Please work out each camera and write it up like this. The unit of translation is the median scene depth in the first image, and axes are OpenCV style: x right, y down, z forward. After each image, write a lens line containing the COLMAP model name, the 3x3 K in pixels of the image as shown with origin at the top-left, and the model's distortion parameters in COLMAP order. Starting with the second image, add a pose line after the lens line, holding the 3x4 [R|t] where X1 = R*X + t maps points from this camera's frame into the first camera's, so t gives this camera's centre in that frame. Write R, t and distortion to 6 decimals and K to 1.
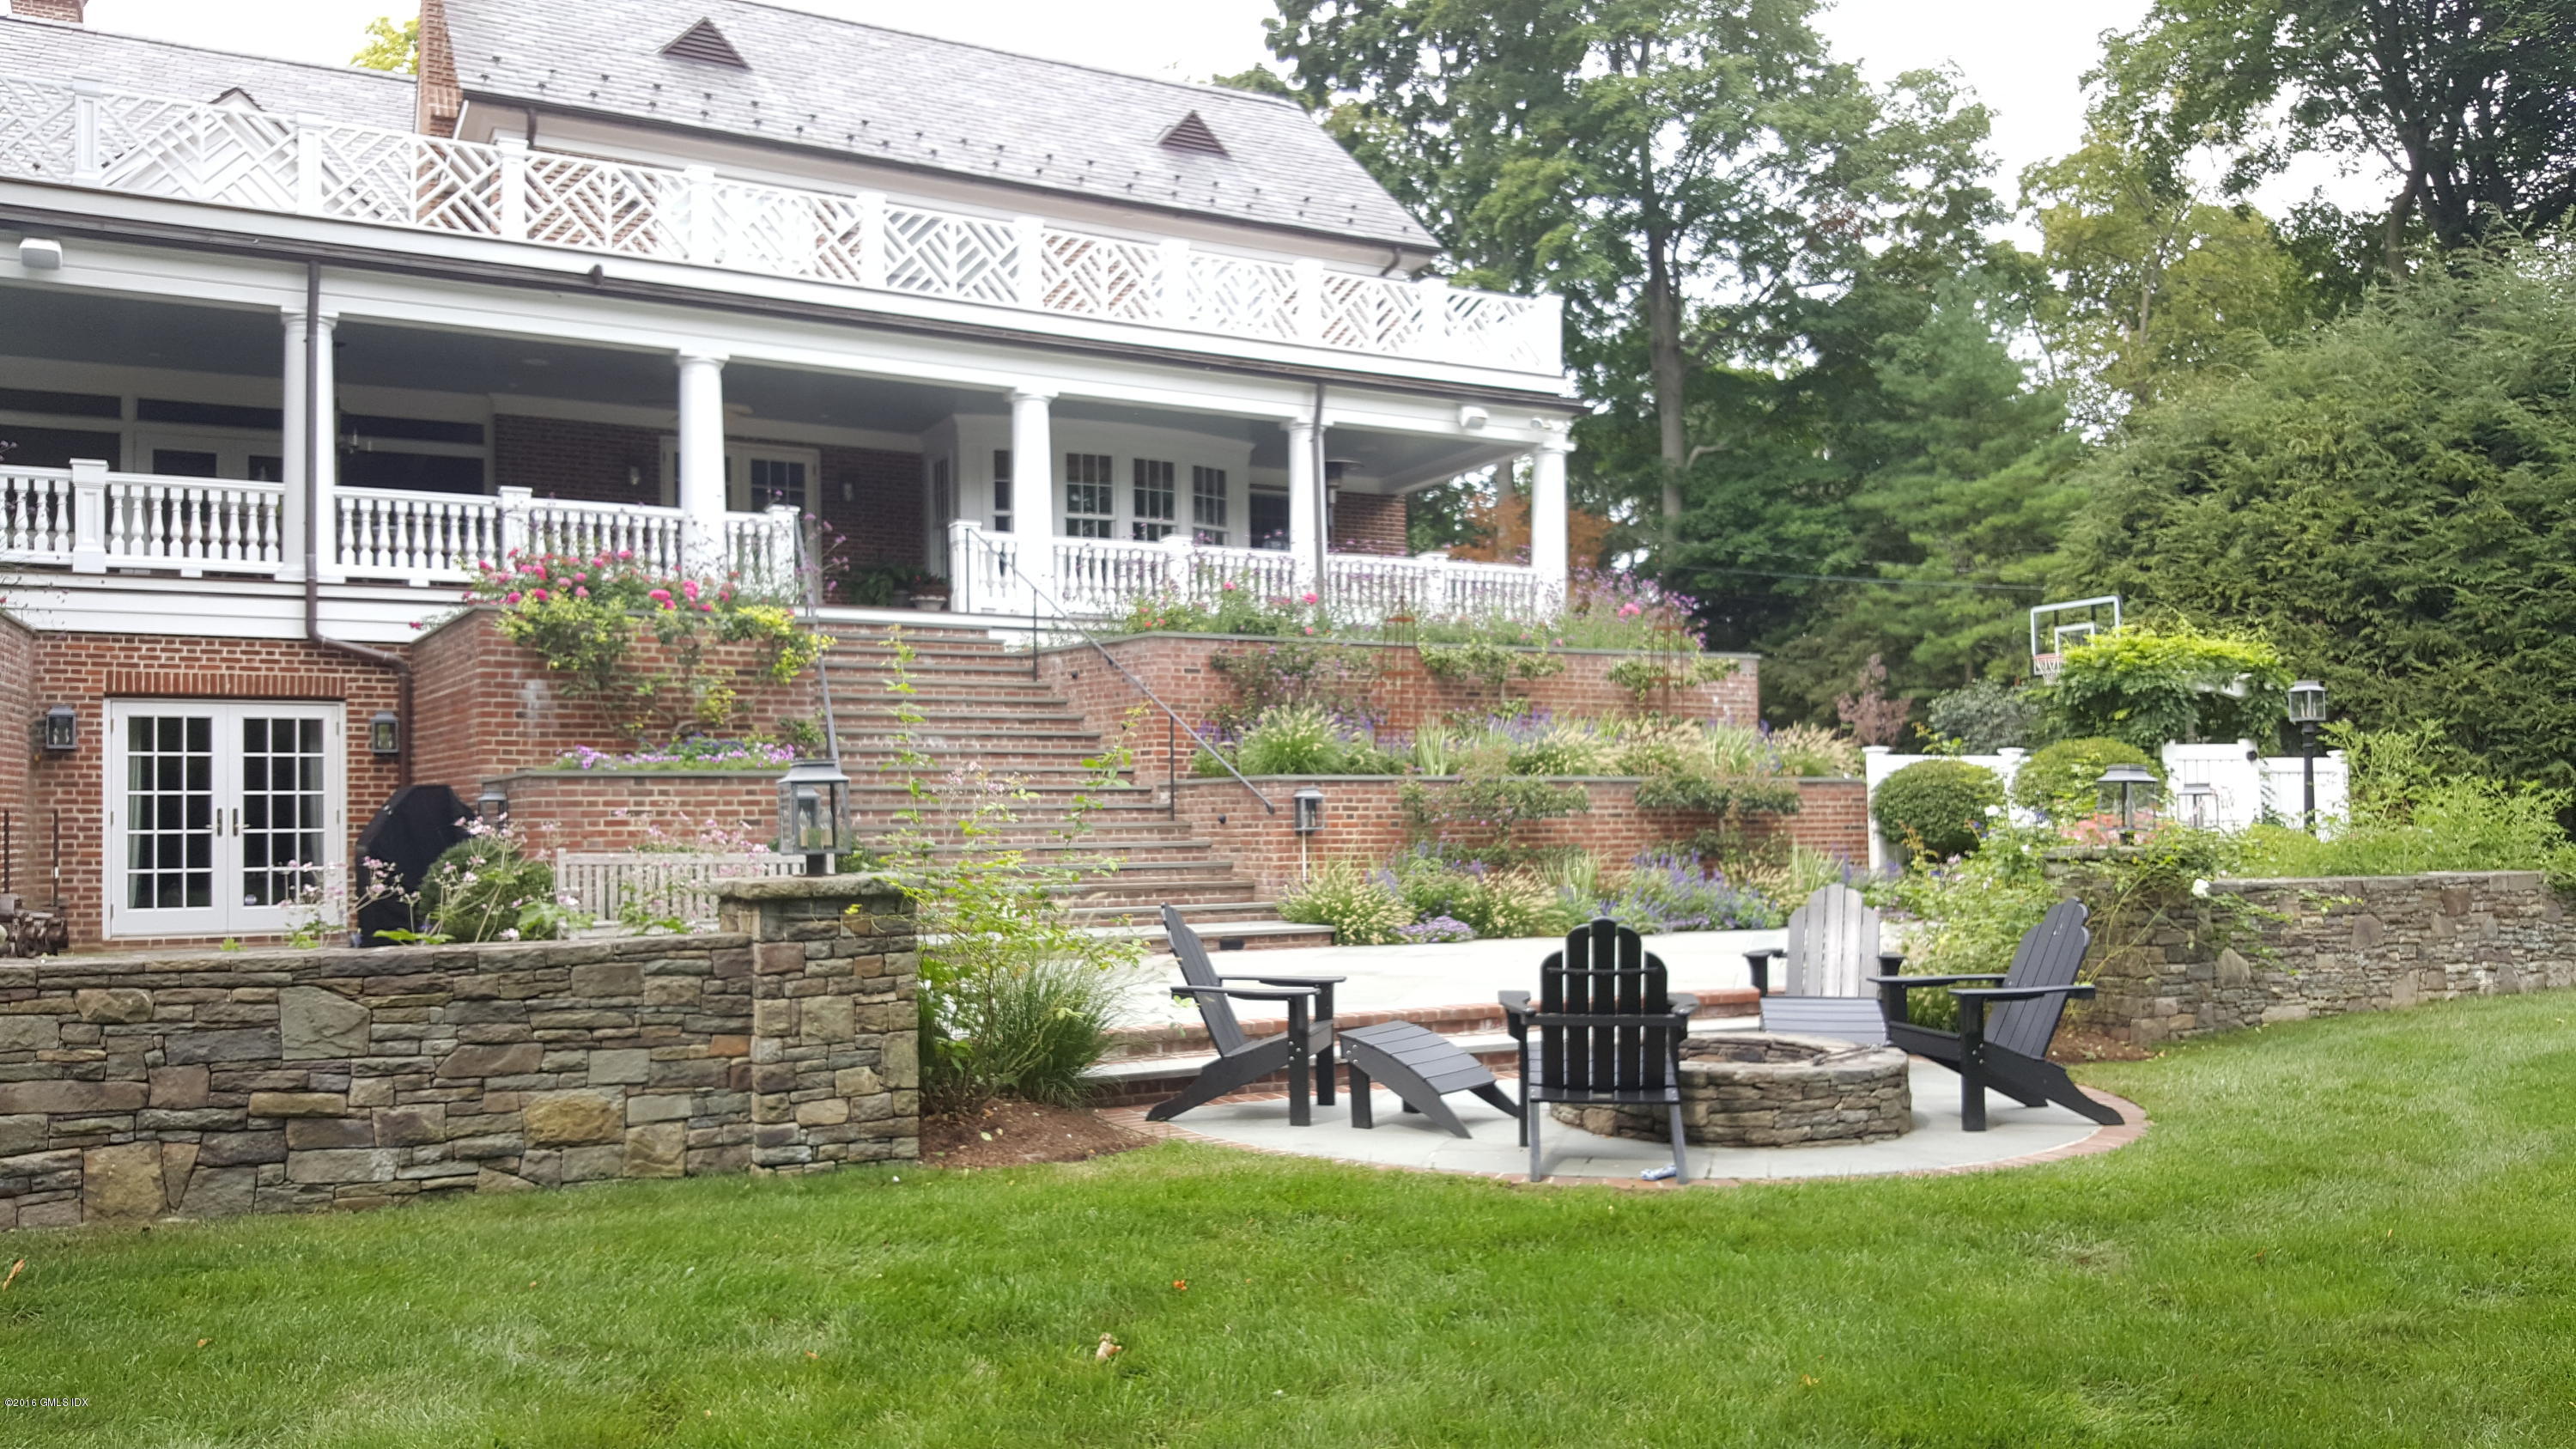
lens RADIAL K [[2055.5, 0, 1288.0], [0, 2055.5, 724.5], [0, 0, 1]] dist [0.376013, -0.625316]
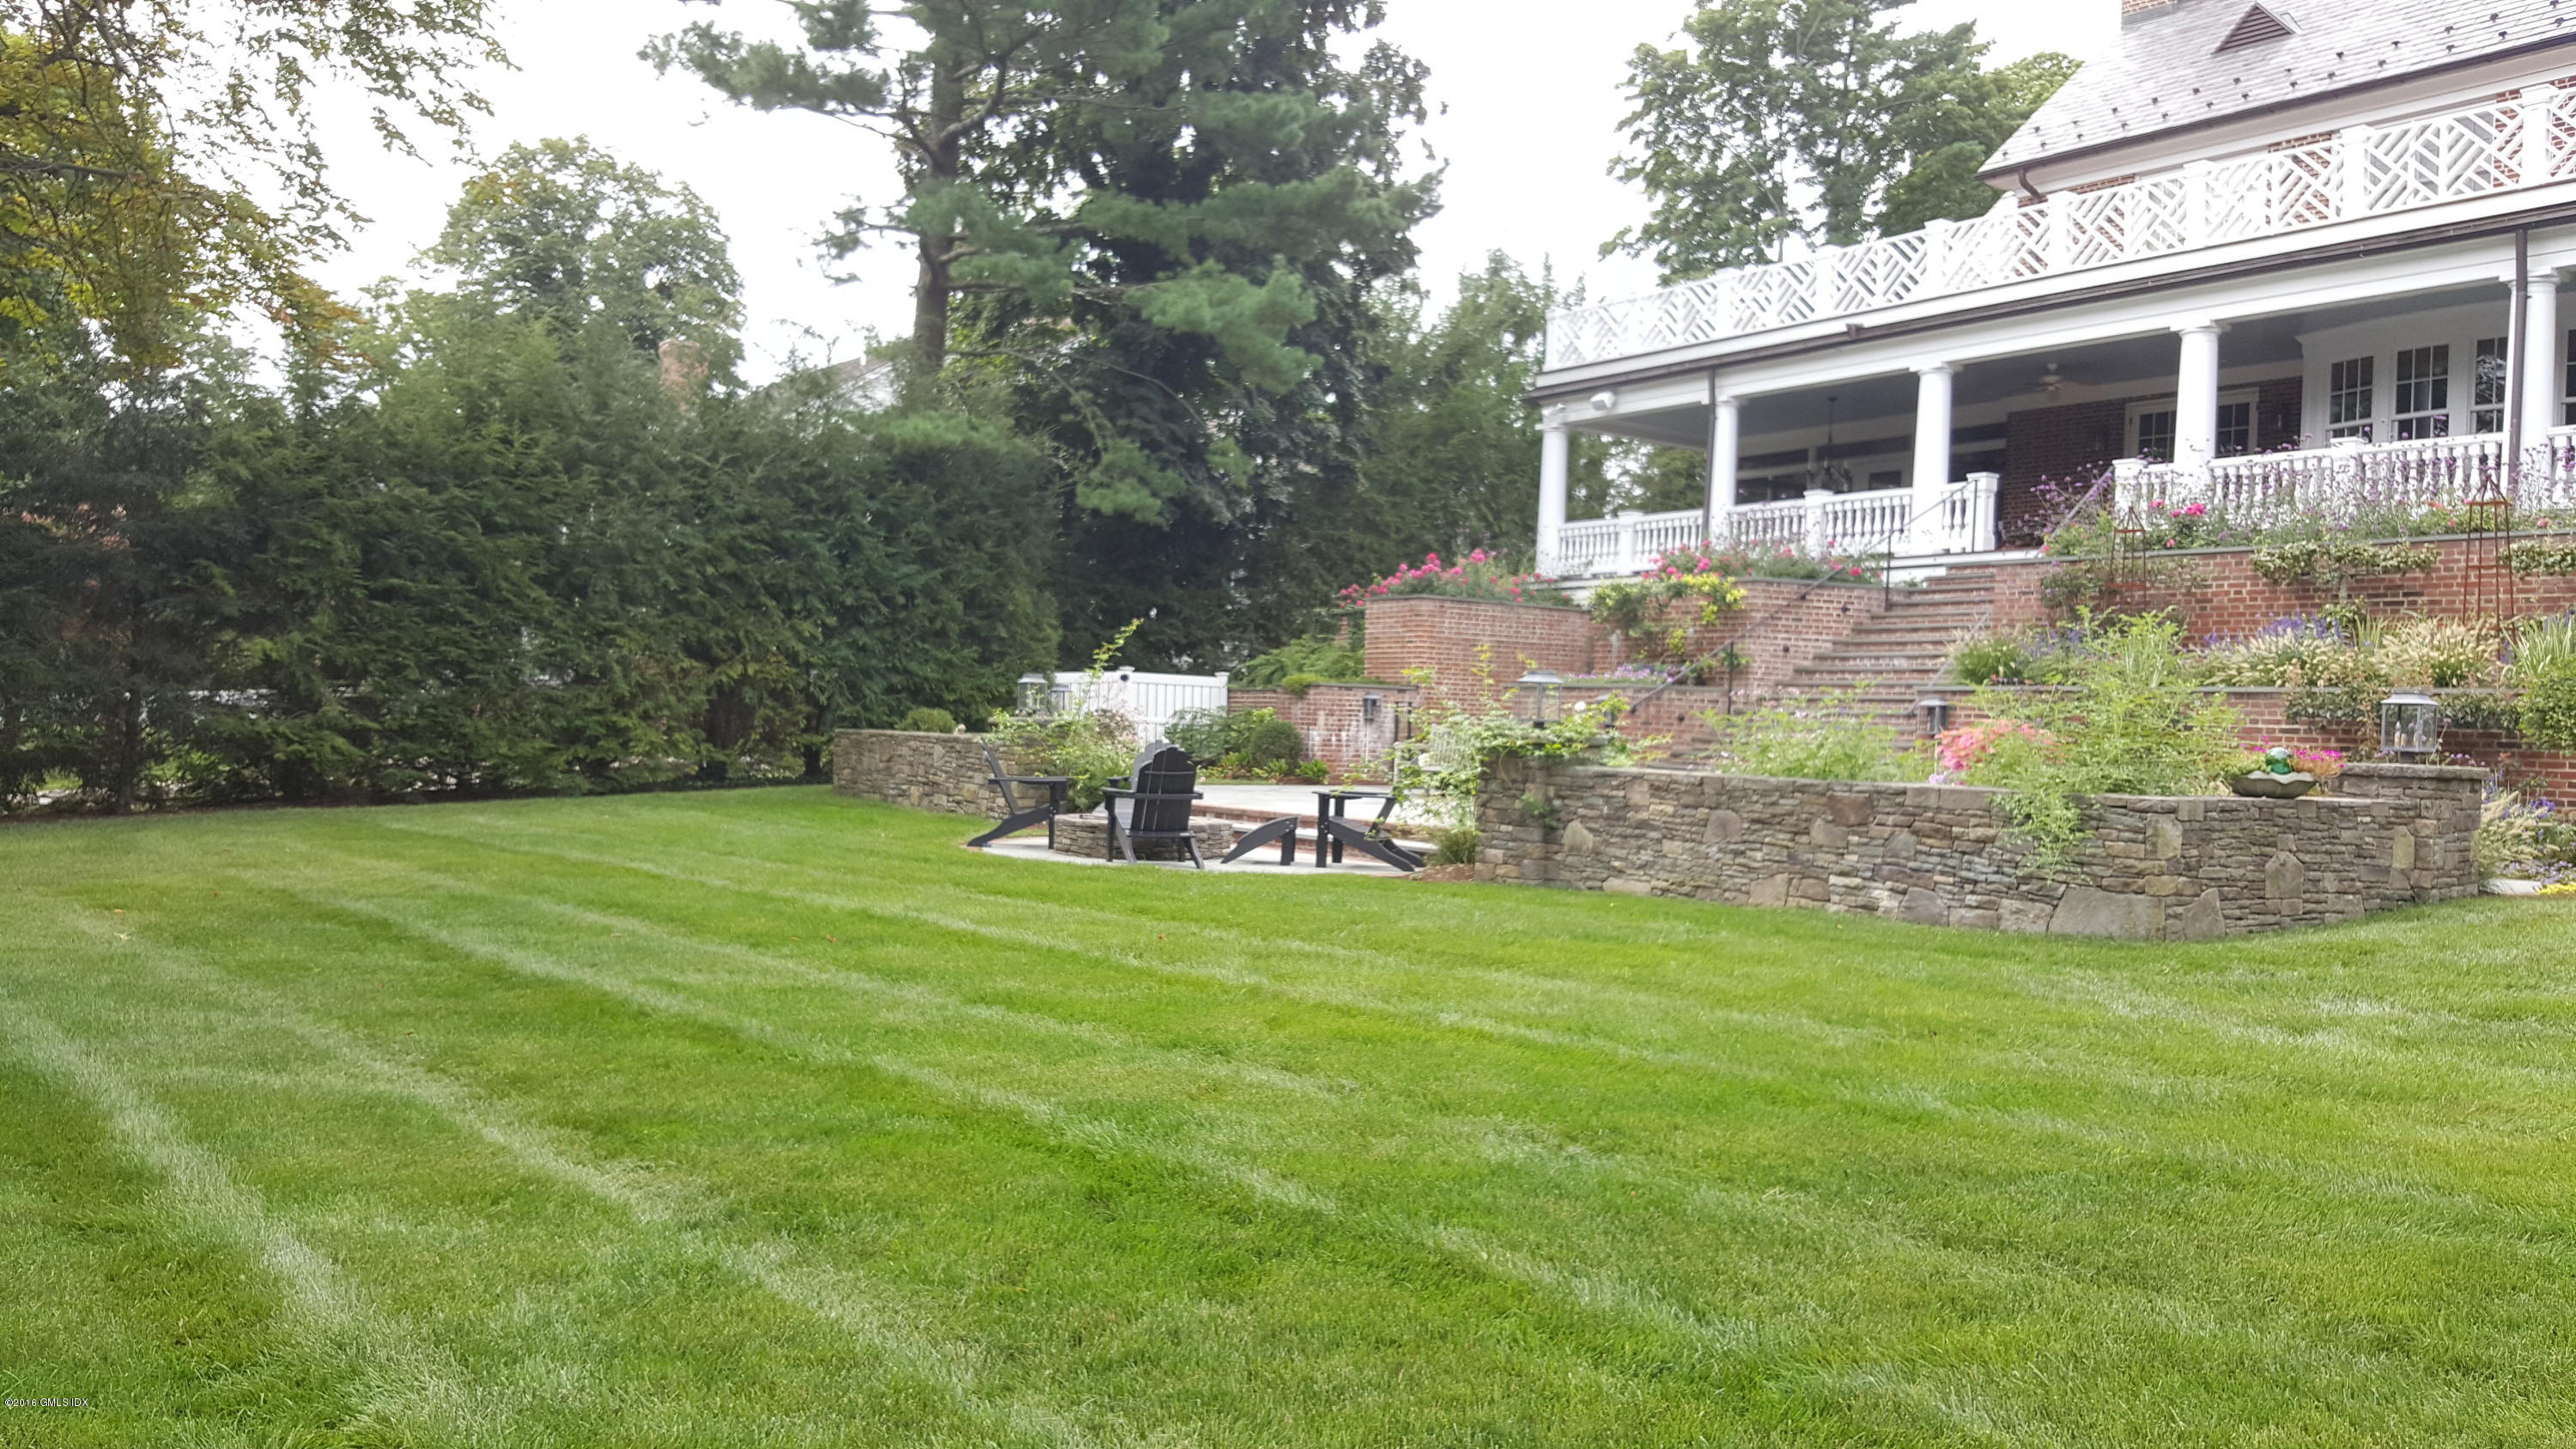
lens RADIAL K [[2055.5, 0, 1288.0], [0, 2055.5, 724.5], [0, 0, 1]] dist [0.376013, -0.625316]
pose [[0.088818, 0.017429, -0.995895, 1.195296], [0.009758, 0.999784, 0.018367, 0.021907], [0.996000, -0.011349, 0.088629, 0.575600]]
